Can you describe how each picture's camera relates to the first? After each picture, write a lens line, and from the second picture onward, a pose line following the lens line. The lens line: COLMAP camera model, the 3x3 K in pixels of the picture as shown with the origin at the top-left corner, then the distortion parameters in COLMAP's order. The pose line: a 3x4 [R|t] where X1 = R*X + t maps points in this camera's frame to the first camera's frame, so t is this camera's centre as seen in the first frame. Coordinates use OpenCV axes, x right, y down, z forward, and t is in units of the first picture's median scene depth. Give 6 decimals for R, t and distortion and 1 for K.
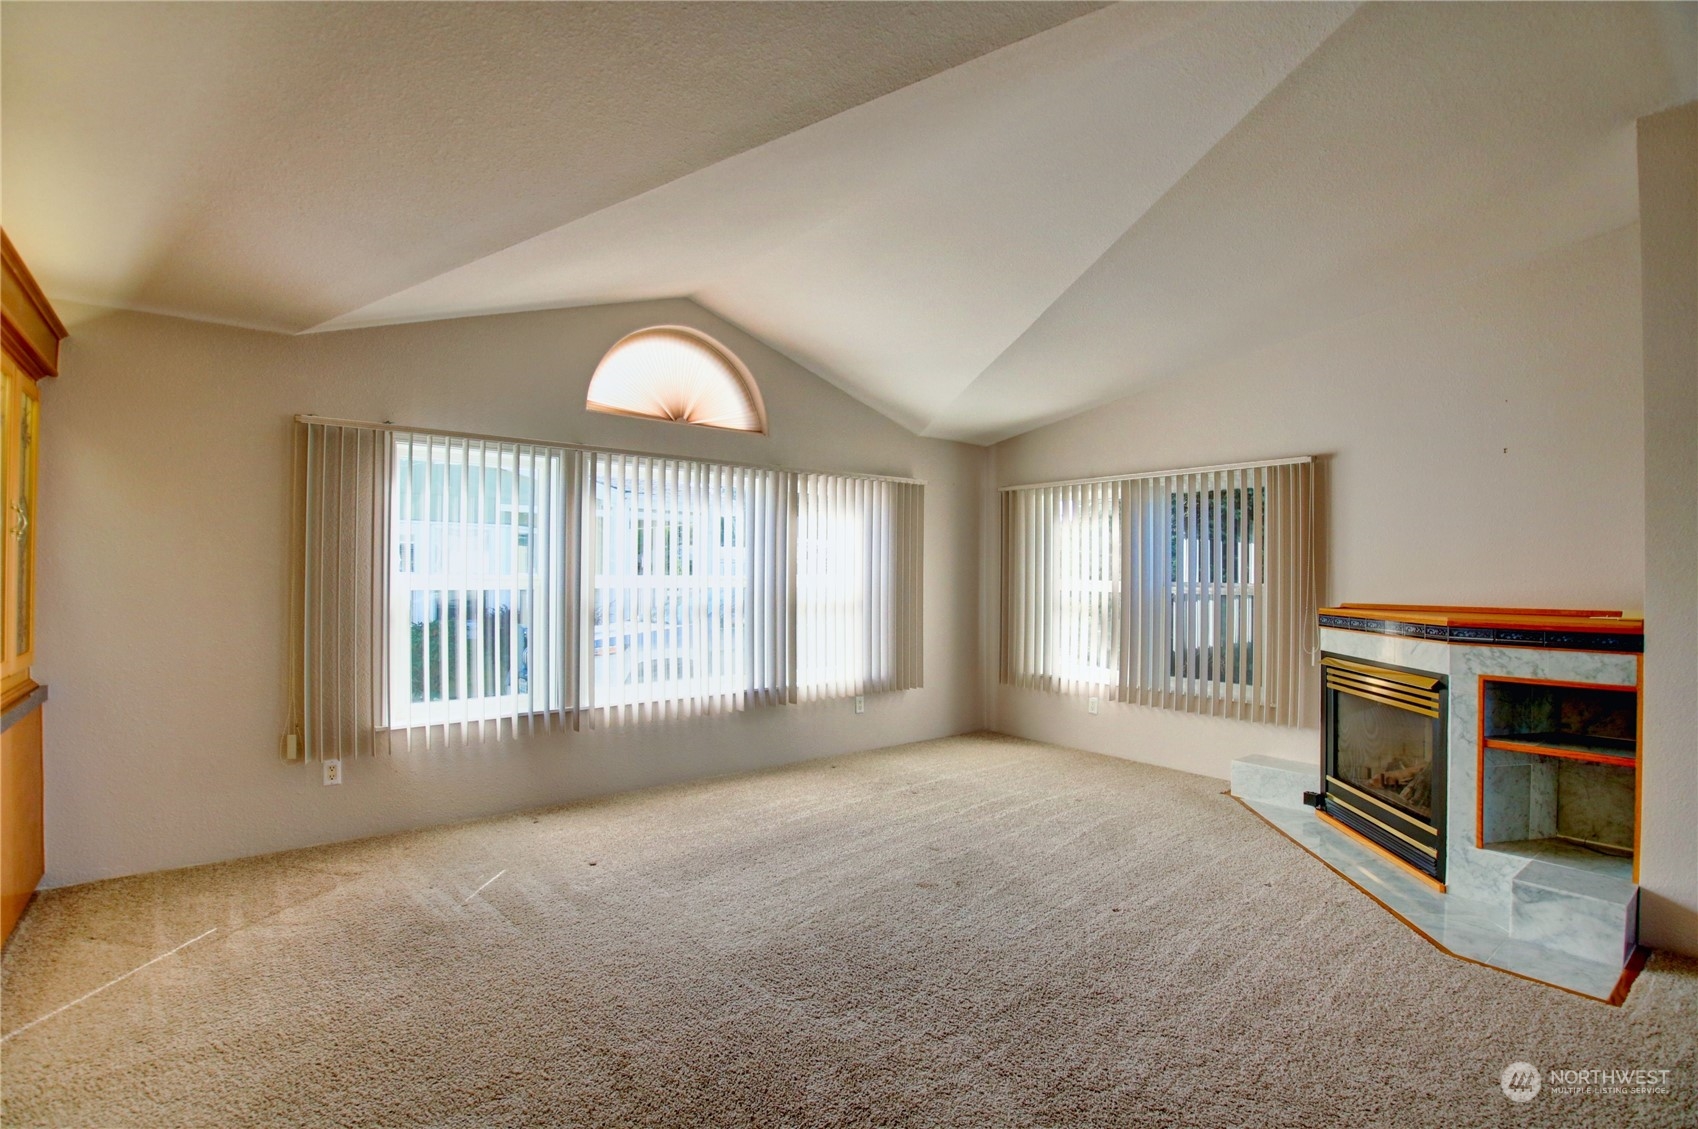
lens RADIAL K [[793.3, 0, 849.7], [0, 793.3, 574.8], [0, 0, 1]] dist [-0.004222, -0.013161]
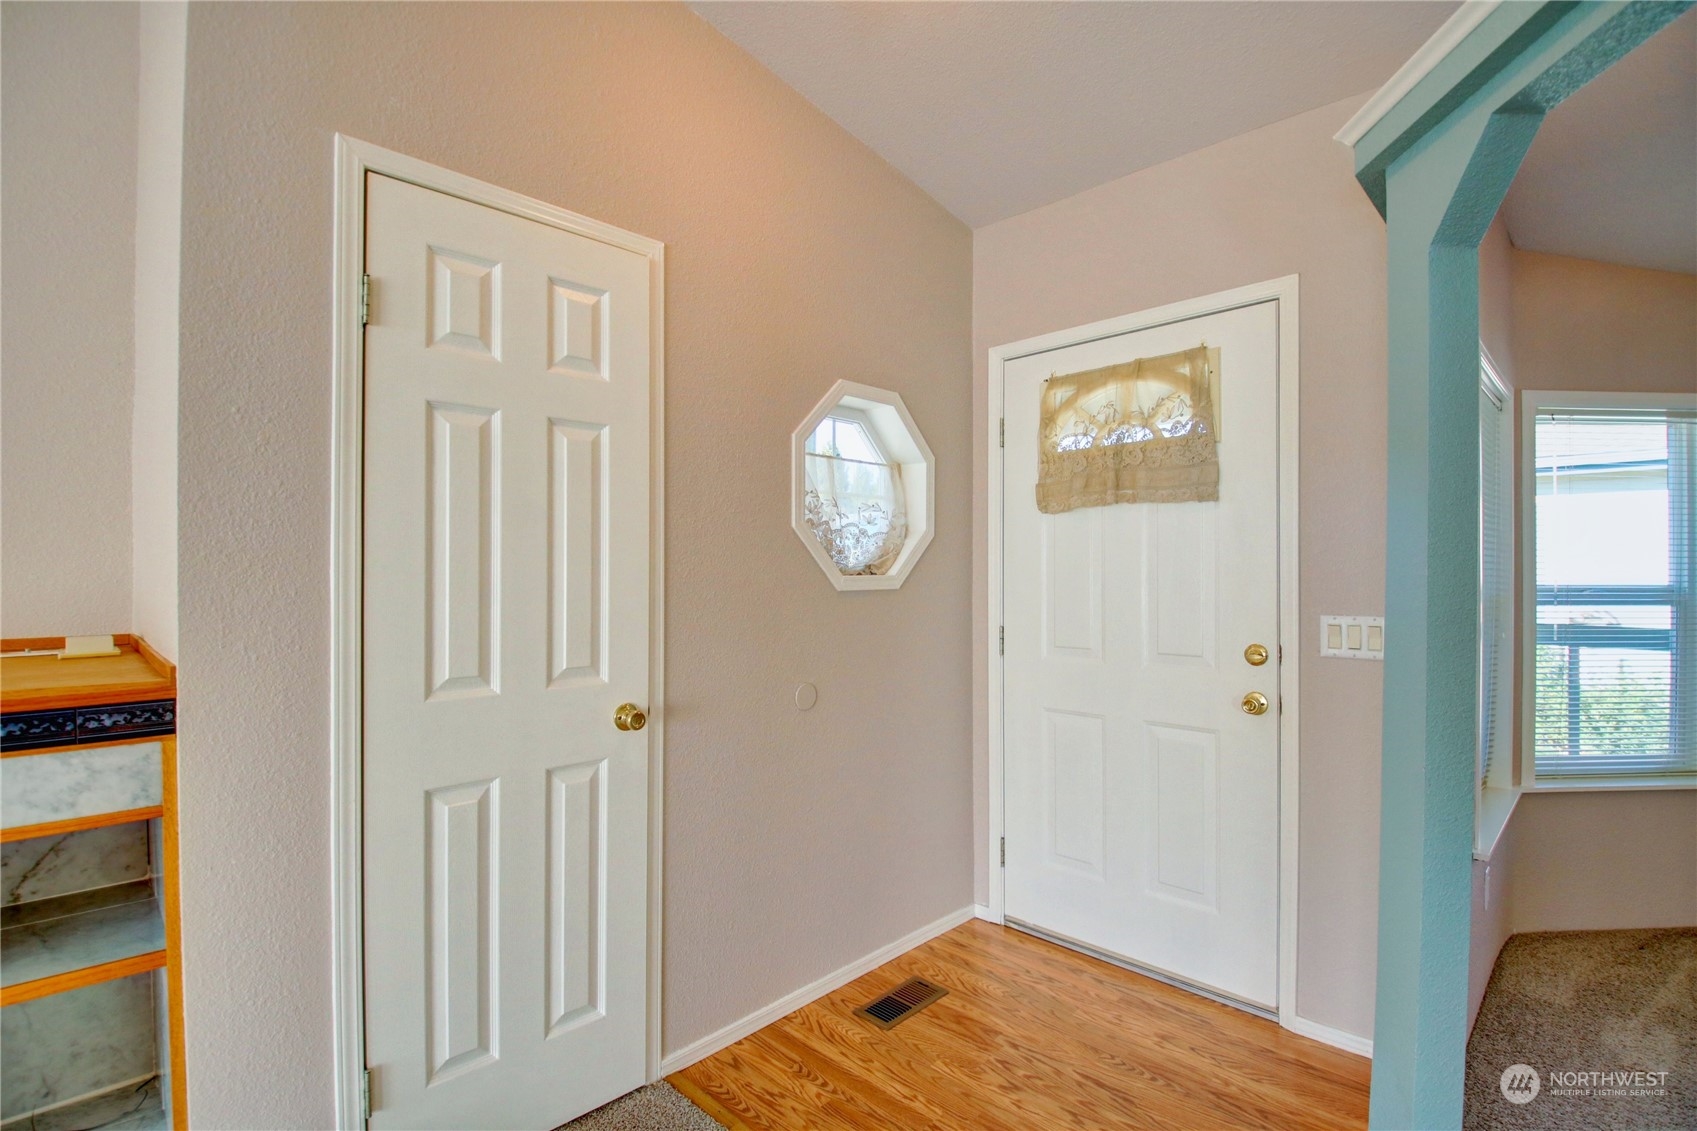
lens RADIAL K [[792.9, 0, 845.4], [0, 792.9, 567.4], [0, 0, 1]] dist [-0.004222, -0.013161]
pose [[-0.110260, -0.001138, 0.993902, 0.335044], [0.002300, 0.999996, 0.001401, -0.003941], [-0.993900, 0.002440, -0.110257, 0.442631]]
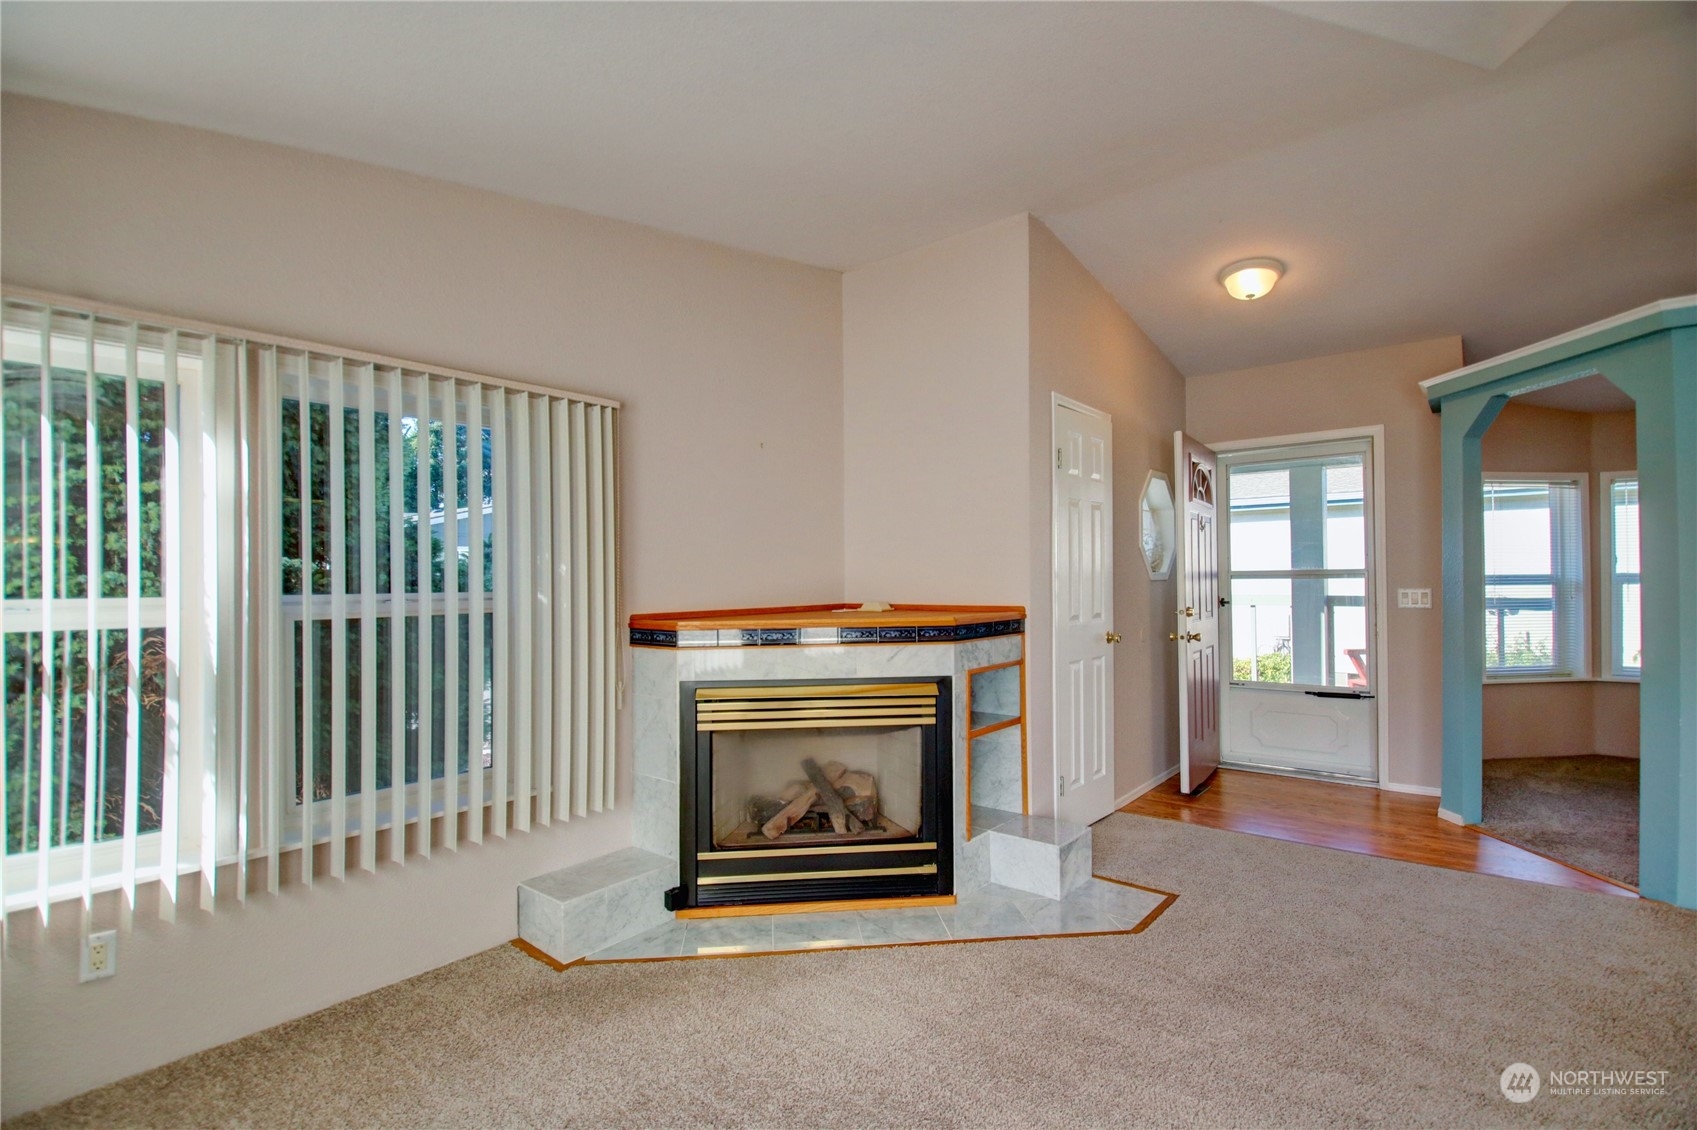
lens RADIAL K [[792.9, 0, 853.0], [0, 792.9, 569.9], [0, 0, 1]] dist [-0.004222, -0.013161]
pose [[-0.200218, 0.003912, 0.979744, -0.138865], [0.008880, 0.999958, -0.002178, -0.001274], [-0.979711, 0.008264, -0.200244, 1.081362]]
